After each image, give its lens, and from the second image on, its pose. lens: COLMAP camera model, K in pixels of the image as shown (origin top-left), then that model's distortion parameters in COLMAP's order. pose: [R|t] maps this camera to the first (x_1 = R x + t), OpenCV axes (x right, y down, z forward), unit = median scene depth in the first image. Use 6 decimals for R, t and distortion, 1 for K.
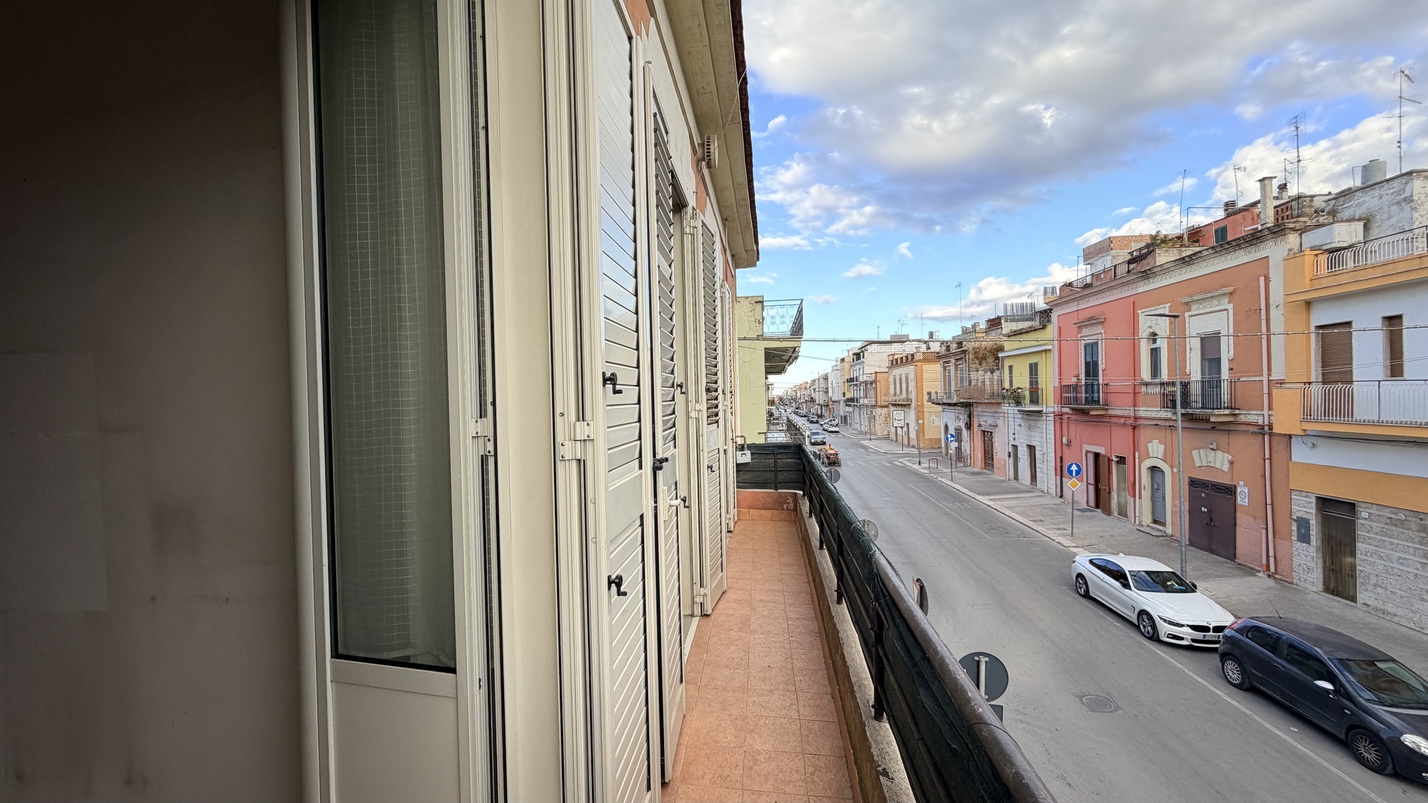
lens RADIAL K [[561.3, 0, 712.9], [0, 561.3, 399.9], [0, 0, 1]] dist [0.000937, -0.000110]
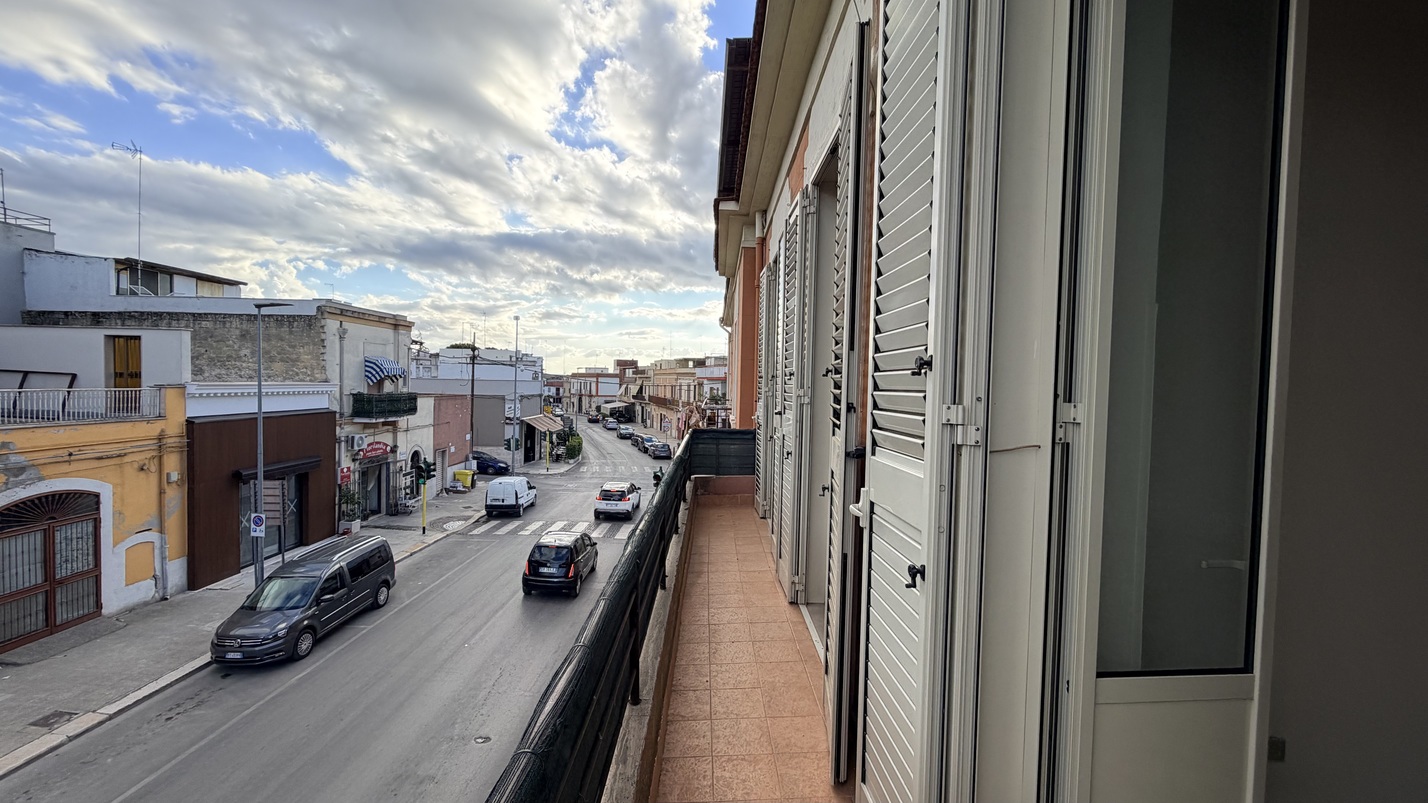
lens RADIAL K [[561.3, 0, 716.7], [0, 561.3, 401.2], [0, 0, 1]] dist [0.000937, -0.000110]
pose [[-0.994615, 0.008801, -0.103261, 0.178162], [0.005749, 0.999539, 0.029815, -0.004692], [0.103476, 0.029060, -0.994207, 1.547767]]
